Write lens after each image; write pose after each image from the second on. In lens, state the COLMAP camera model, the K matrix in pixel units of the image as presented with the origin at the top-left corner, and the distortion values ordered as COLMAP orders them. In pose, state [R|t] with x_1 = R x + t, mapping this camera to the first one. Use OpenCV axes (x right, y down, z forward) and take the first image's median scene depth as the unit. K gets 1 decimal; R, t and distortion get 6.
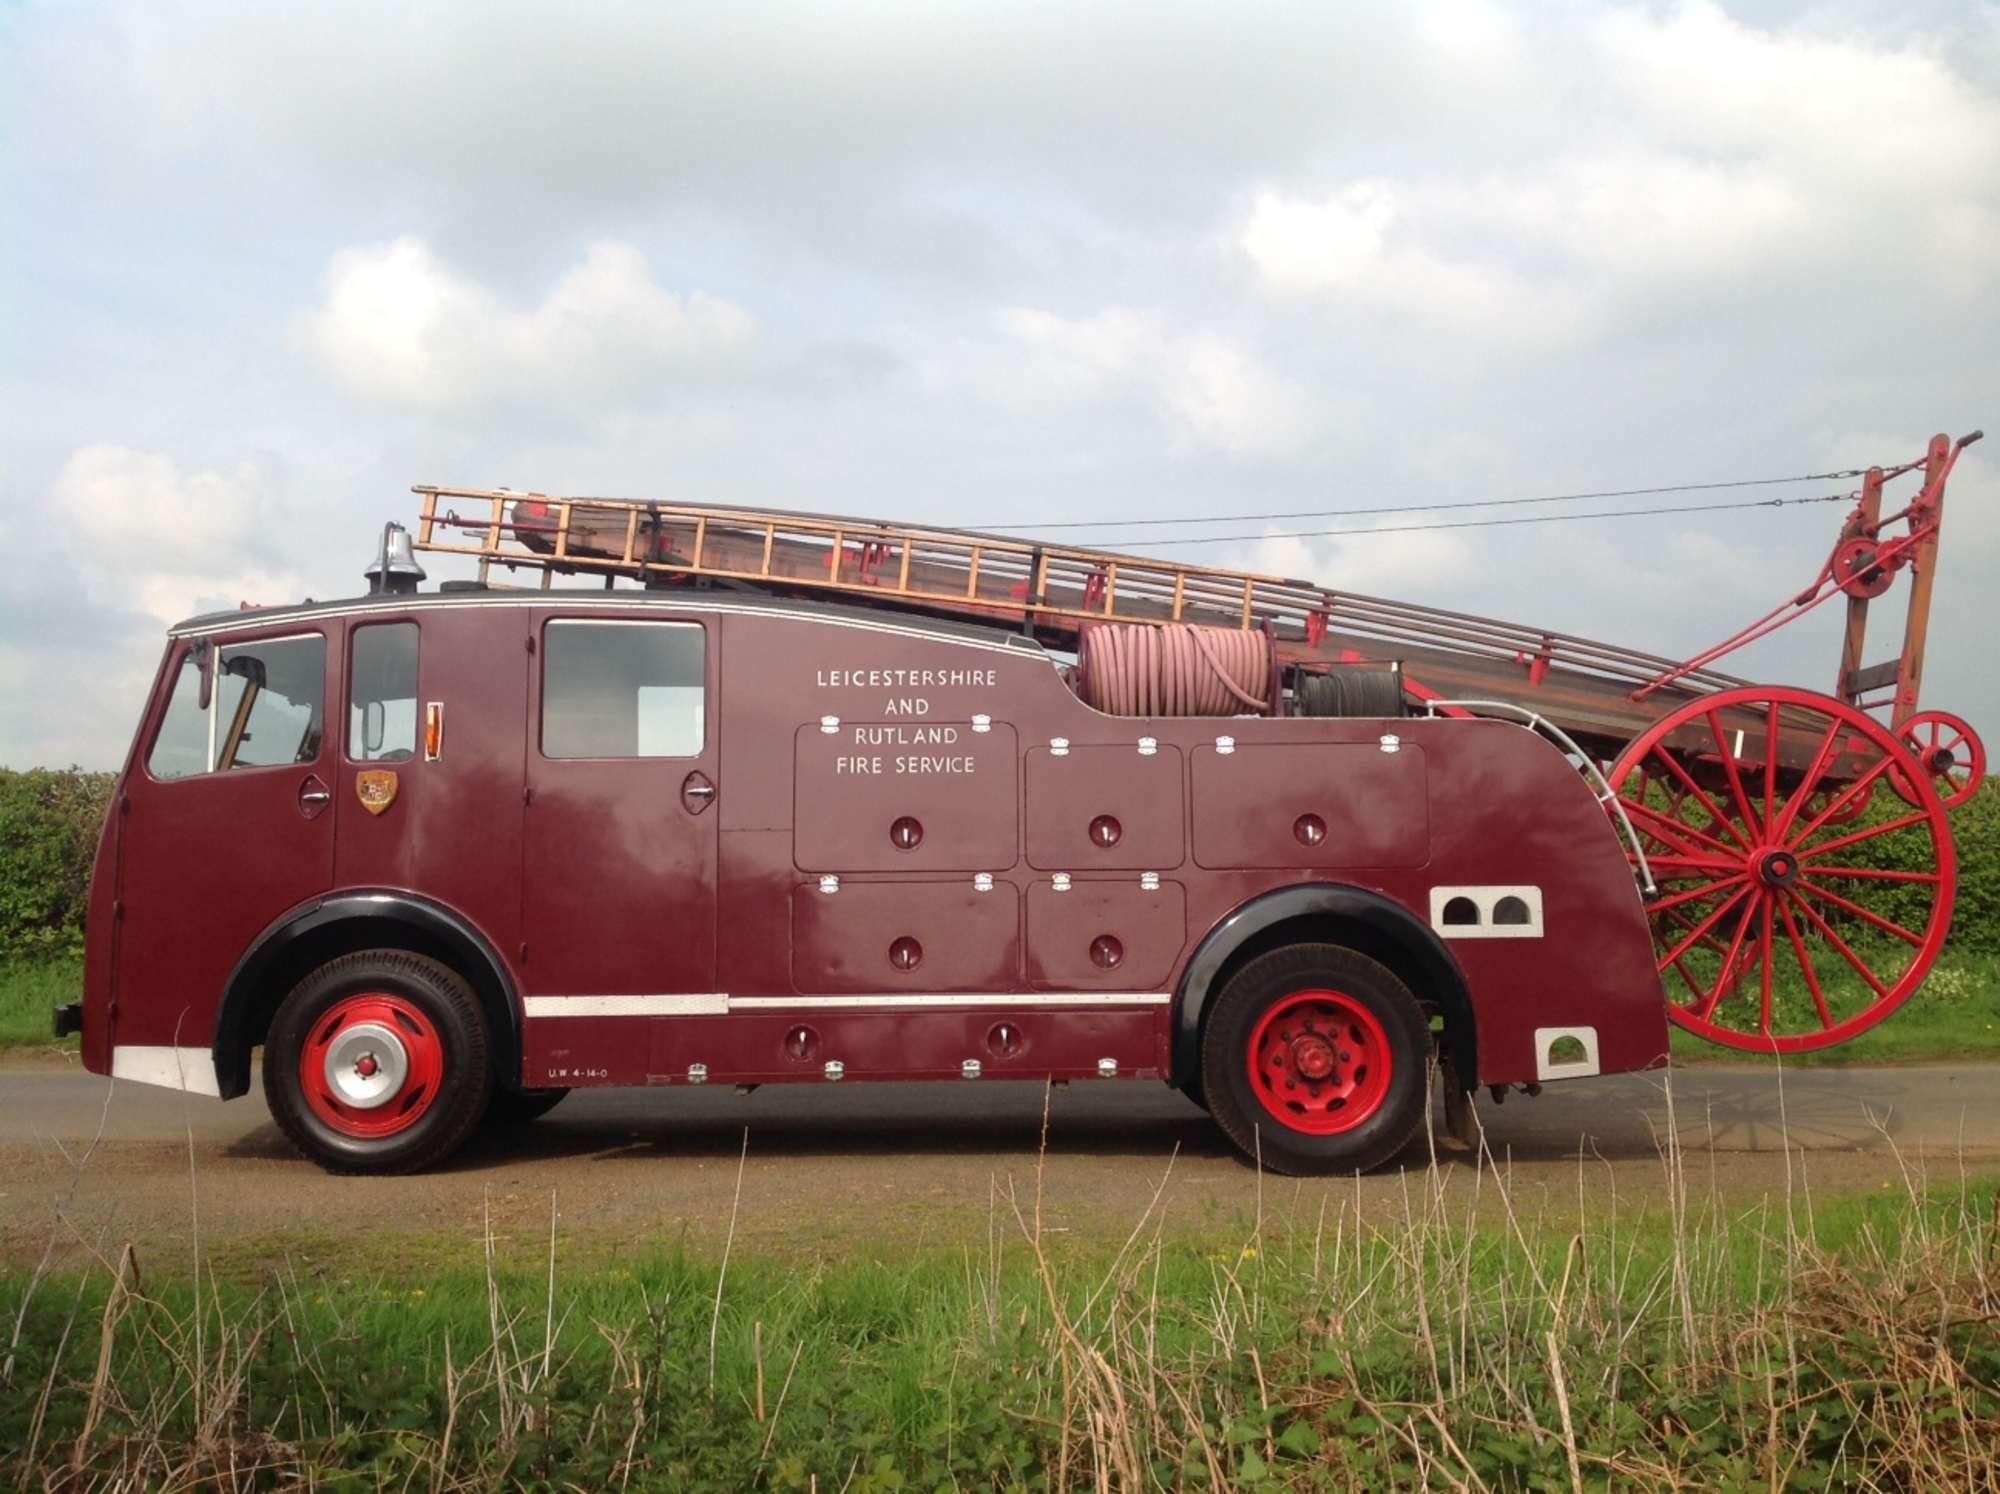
lens RADIAL K [[1888.3, 0, 1008.8], [0, 1888.3, 736.4], [0, 0, 1]] dist [0.180657, -0.444502]
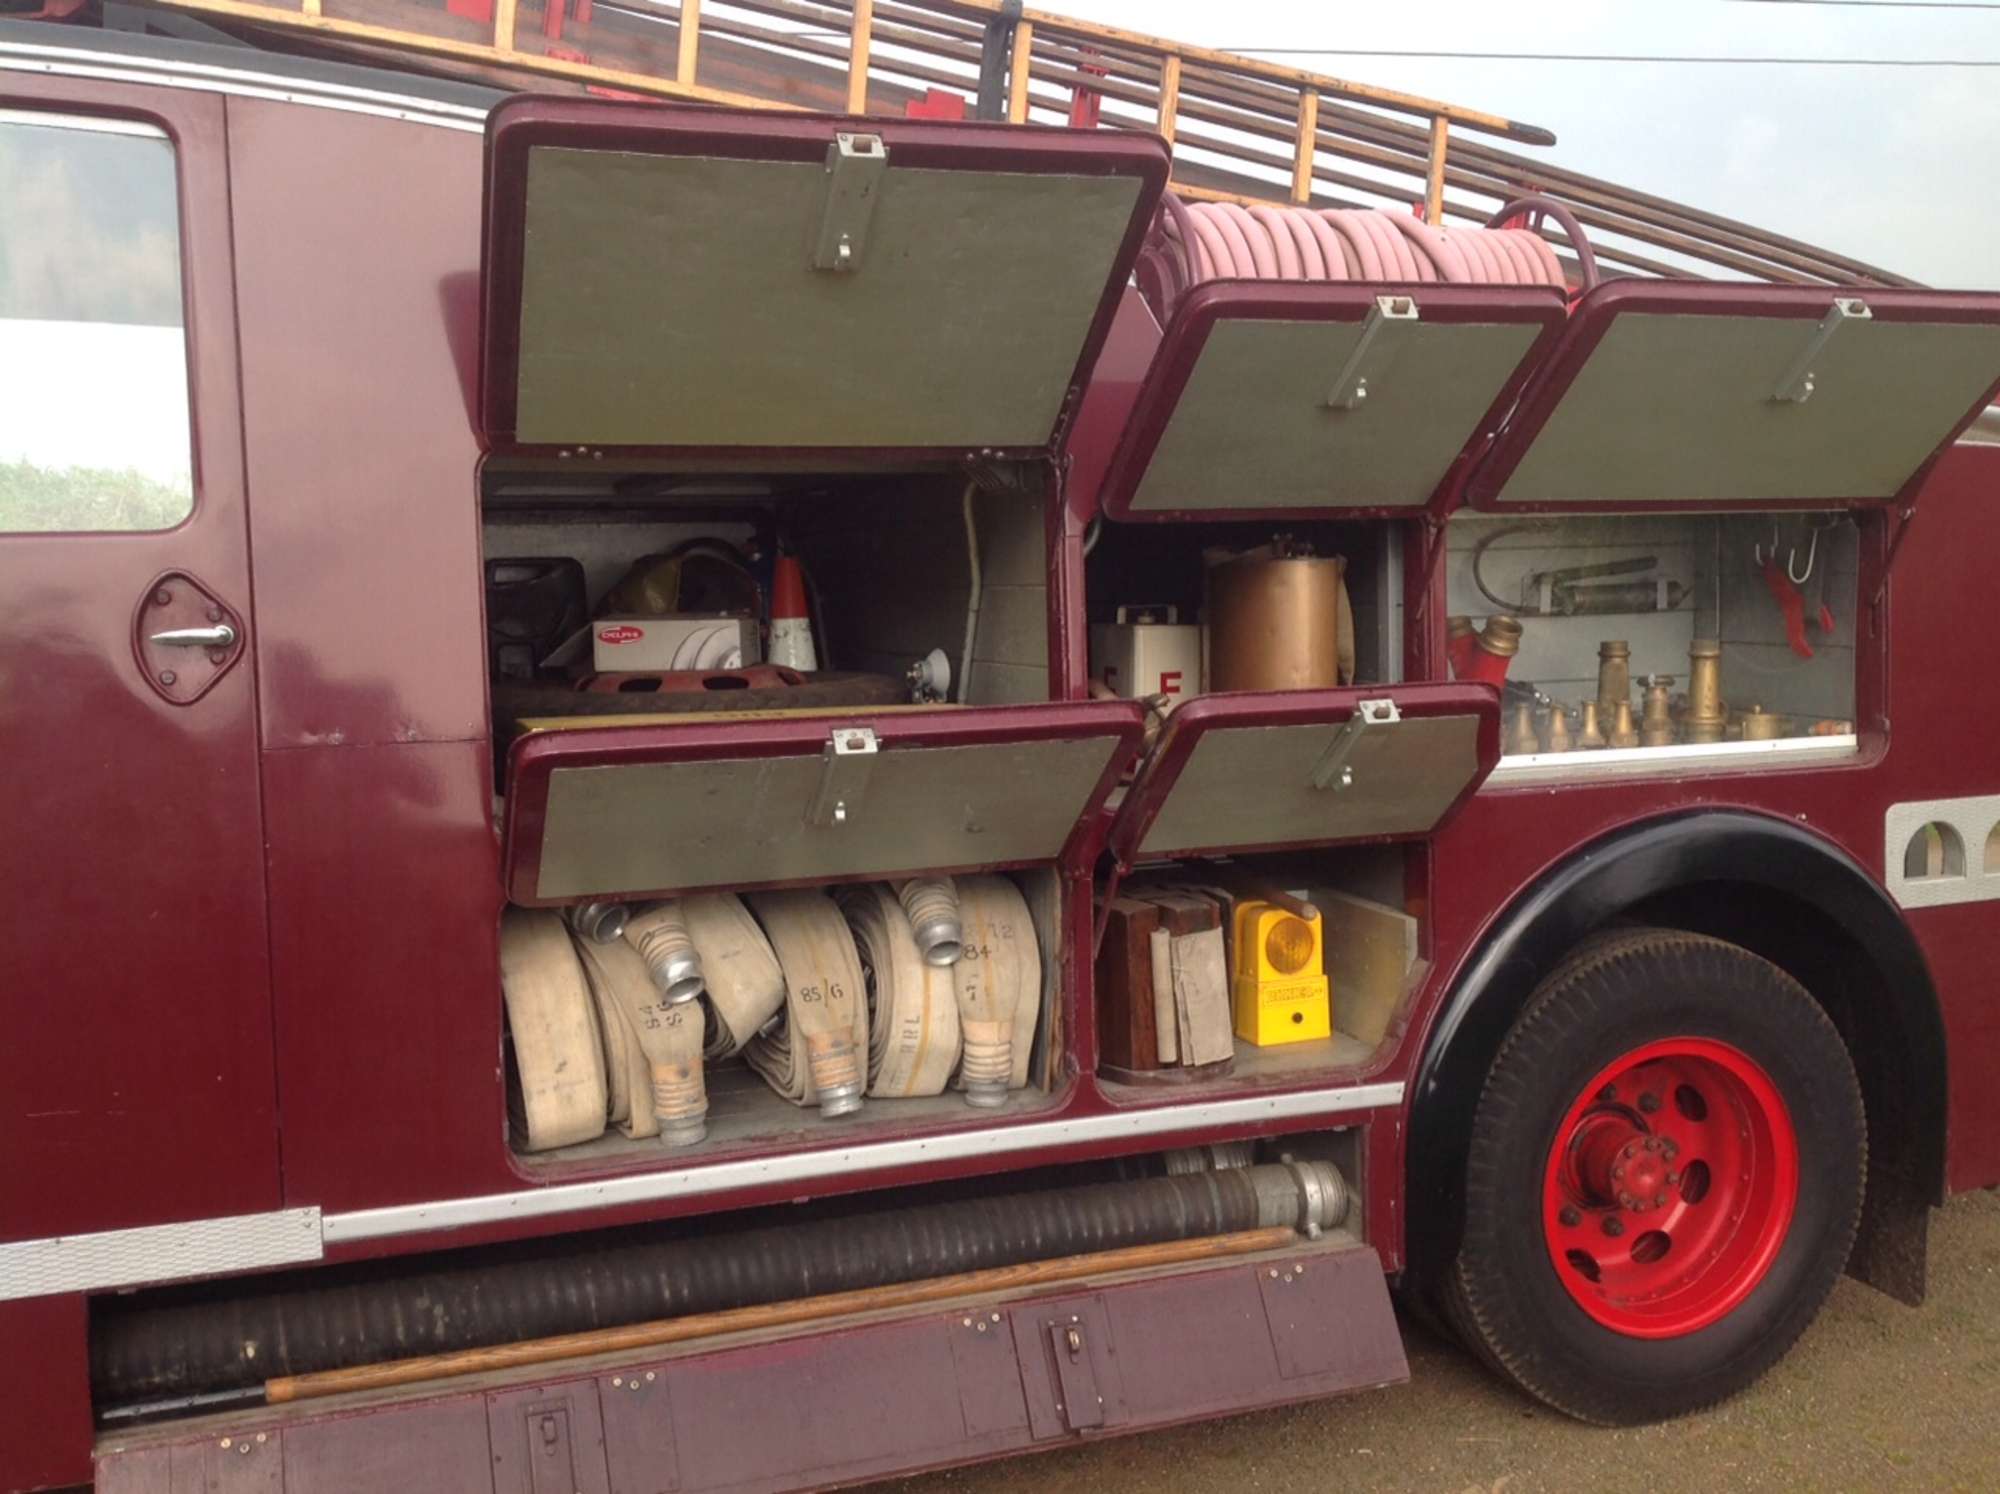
lens RADIAL K [[1888.3, 0, 1008.8], [0, 1888.3, 736.4], [0, 0, 1]] dist [0.180657, -0.444502]
pose [[0.951020, -0.038441, 0.306729, -0.130022], [-0.012778, 0.986501, 0.163253, -0.012059], [-0.308864, -0.159176, 0.937692, 0.623910]]
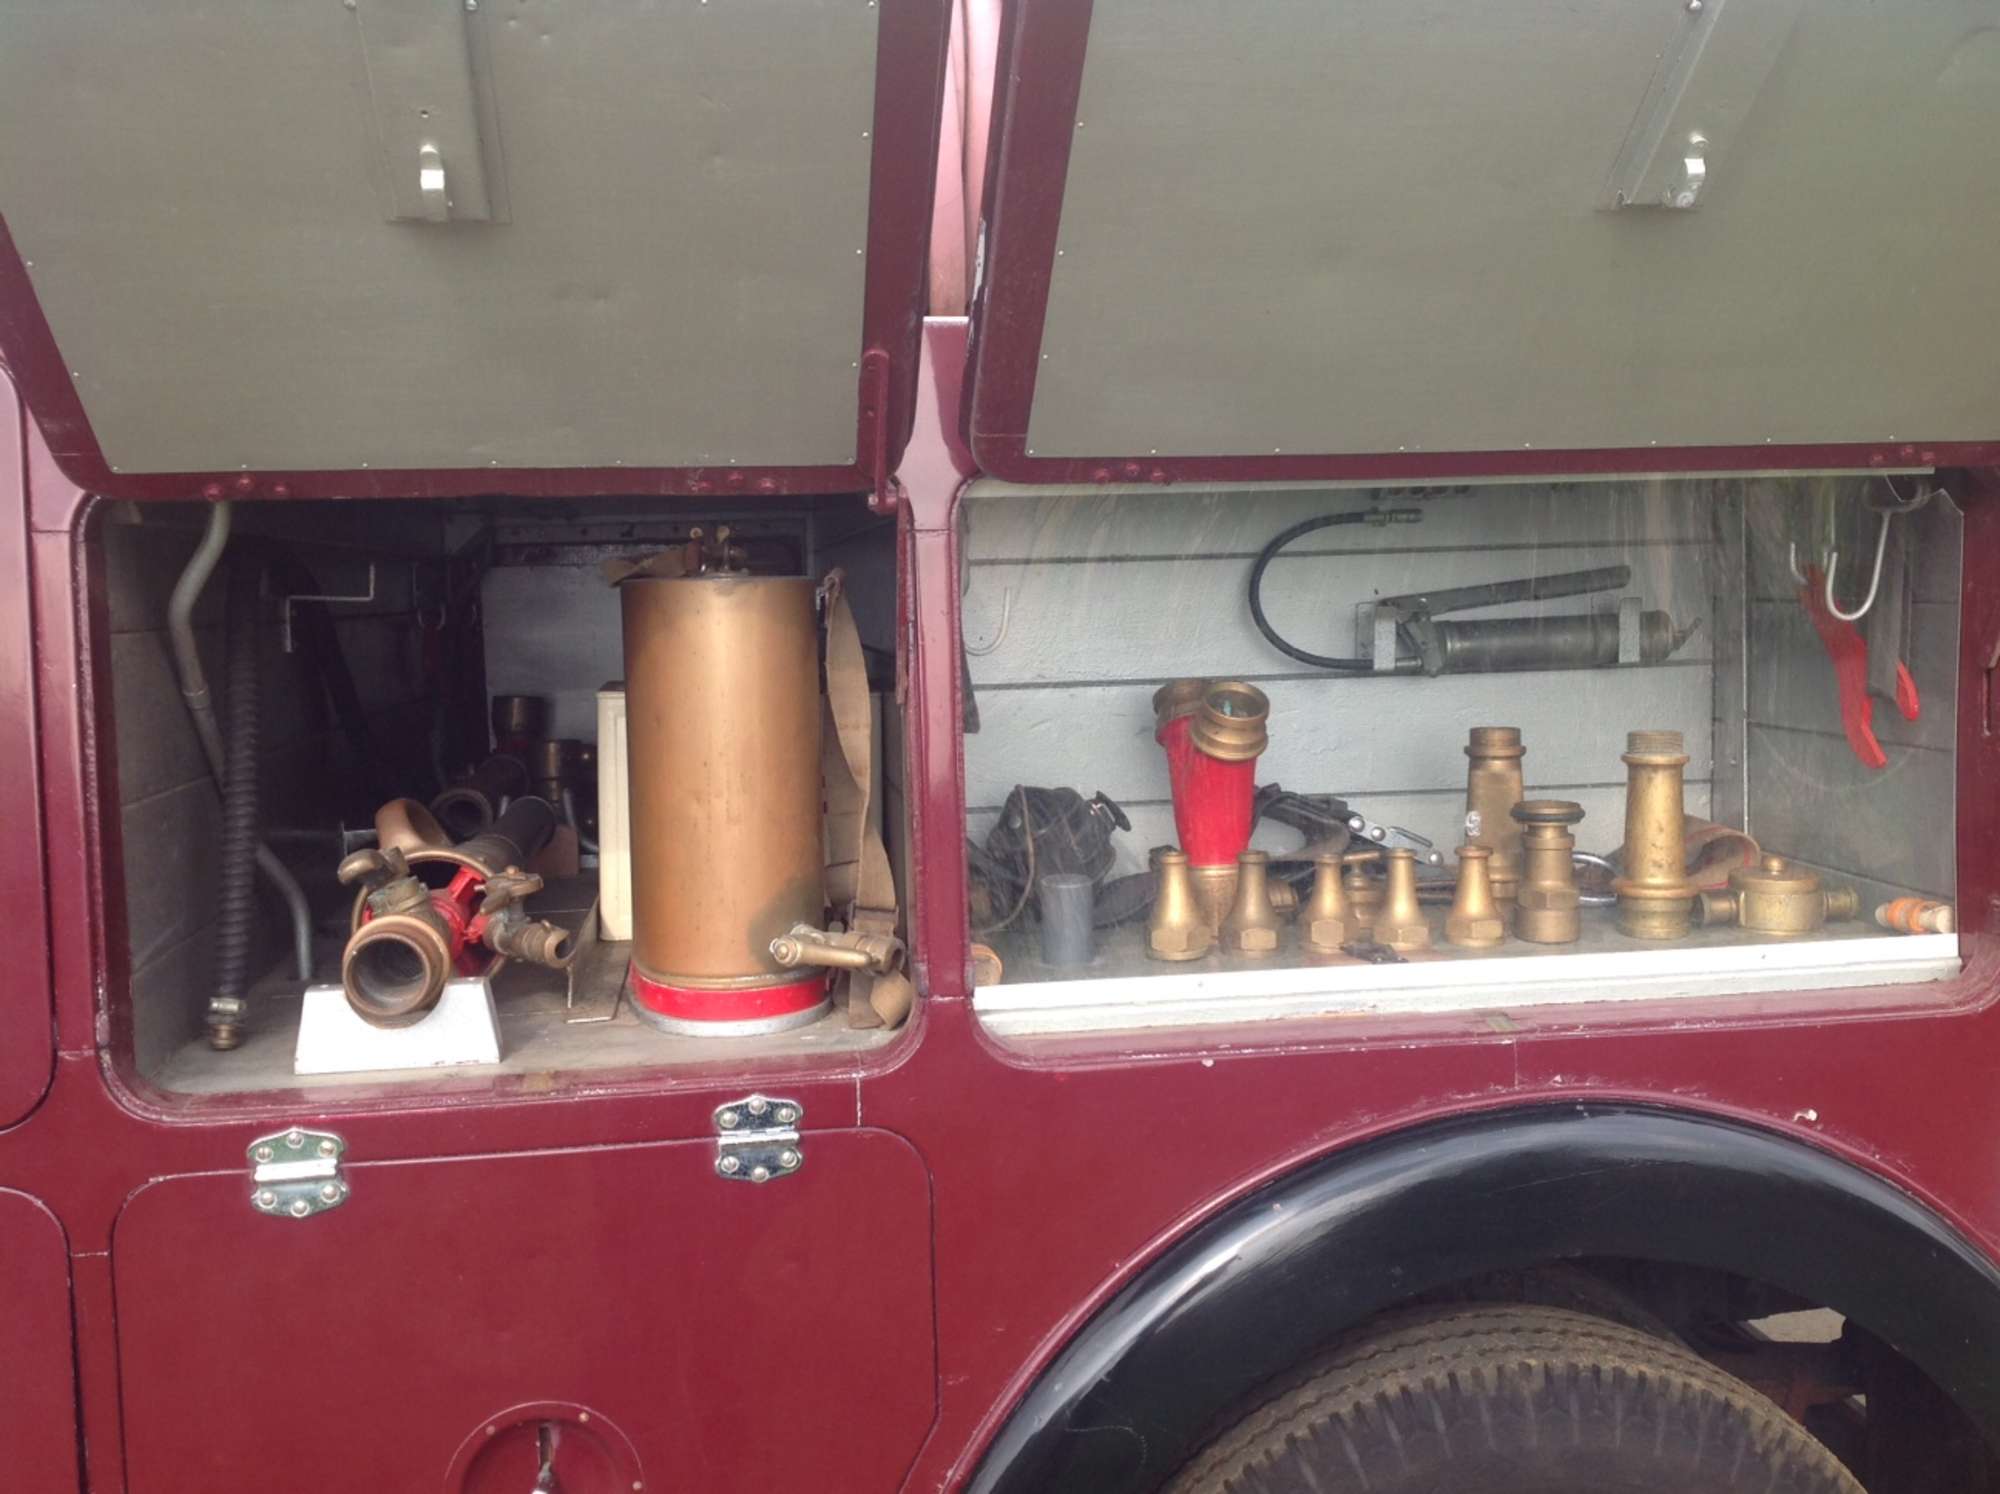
lens RADIAL K [[1888.3, 0, 1008.8], [0, 1888.3, 736.4], [0, 0, 1]] dist [0.180657, -0.444502]
pose [[0.993476, -0.025253, 0.111210, 0.081562], [0.006517, 0.986153, 0.165710, 0.000383], [-0.113854, -0.163905, 0.979884, 0.800171]]
